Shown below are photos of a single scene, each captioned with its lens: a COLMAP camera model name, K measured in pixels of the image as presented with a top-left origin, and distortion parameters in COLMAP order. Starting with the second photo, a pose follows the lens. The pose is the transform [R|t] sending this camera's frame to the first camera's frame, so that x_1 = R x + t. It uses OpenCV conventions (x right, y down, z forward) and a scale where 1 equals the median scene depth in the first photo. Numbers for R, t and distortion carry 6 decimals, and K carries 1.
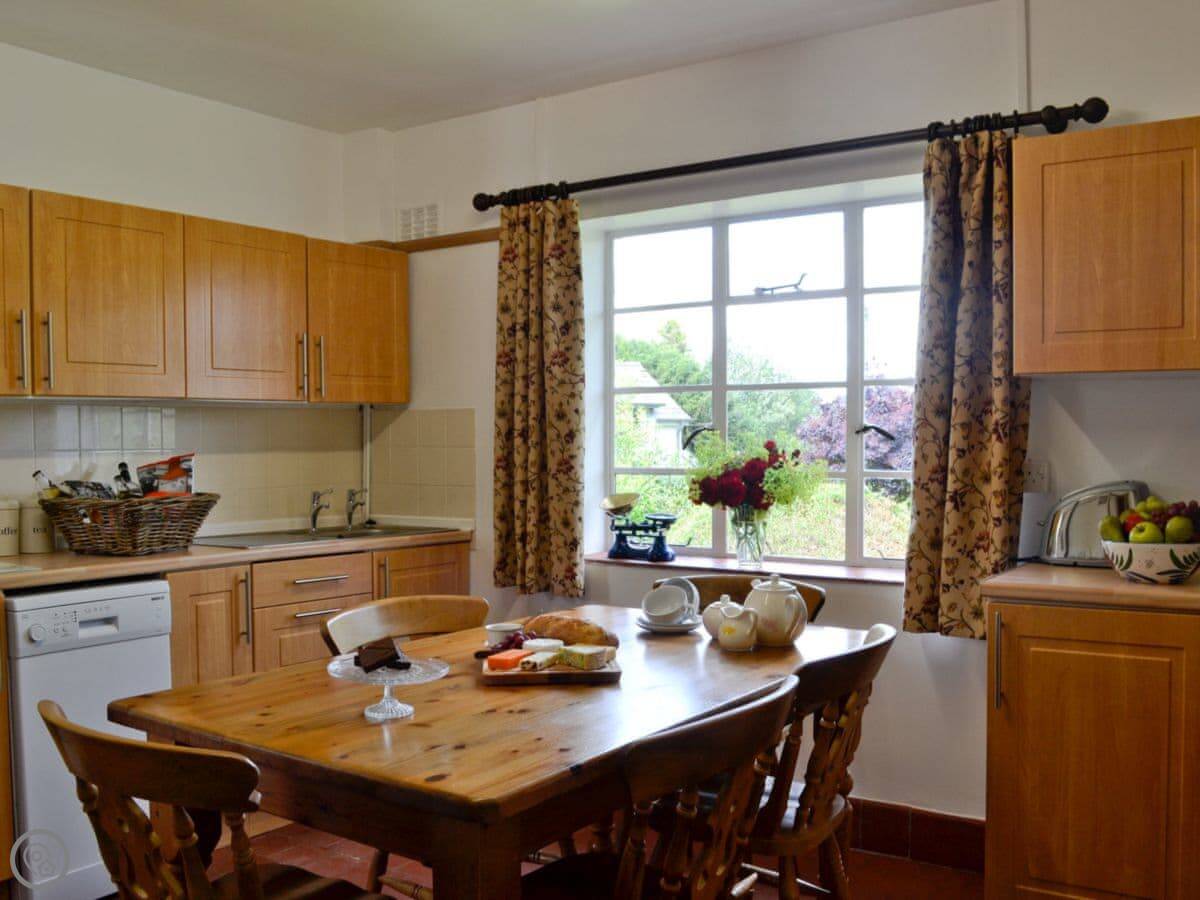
lens RADIAL K [[1131.4, 0, 600.0], [0, 1131.4, 450.0], [0, 0, 1]] dist [-0.004822, -0.331536]
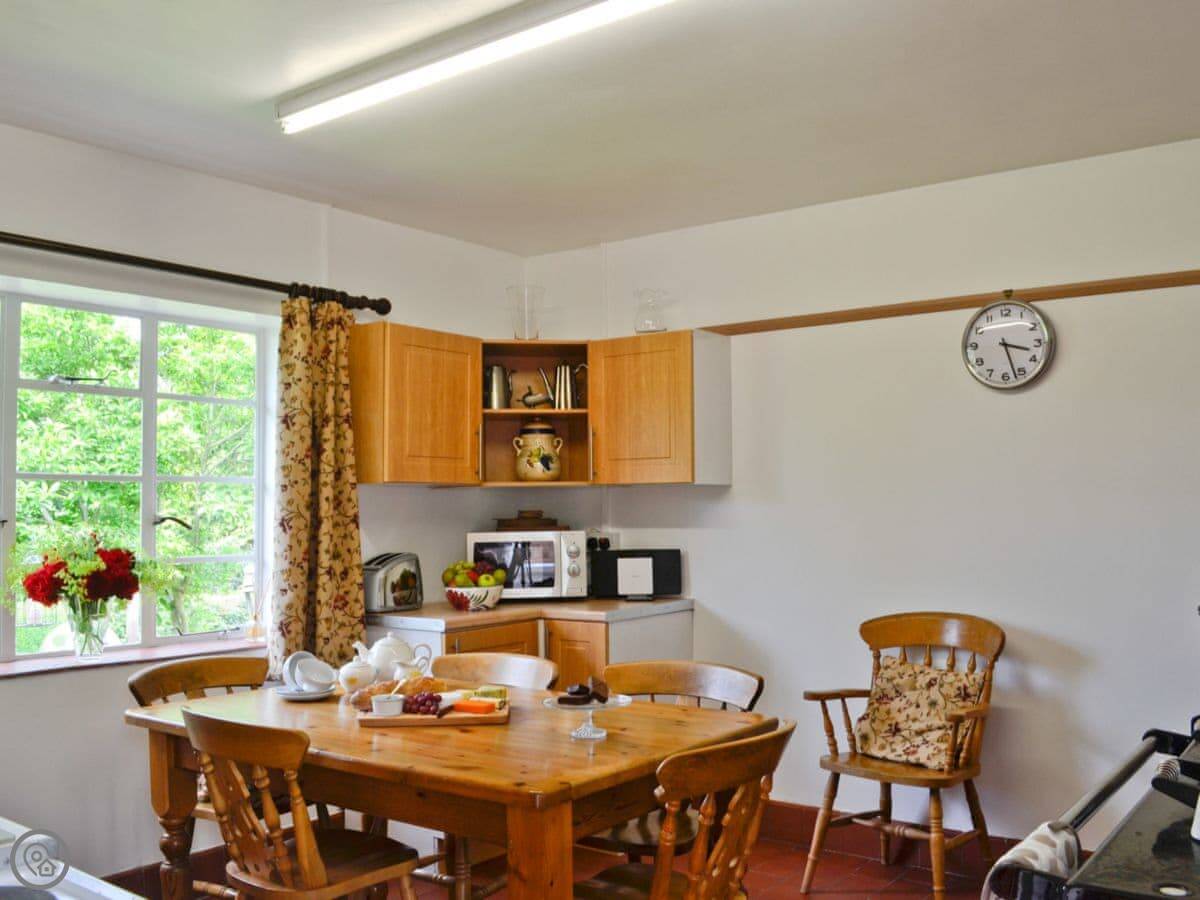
lens RADIAL K [[1131.4, 0, 600.0], [0, 1131.4, 450.0], [0, 0, 1]] dist [-0.004822, -0.331536]
pose [[0.012366, 0.072922, 0.997261, -1.028711], [0.025057, 0.997001, -0.073214, 0.004947], [-0.999610, 0.025894, 0.010502, 0.670207]]
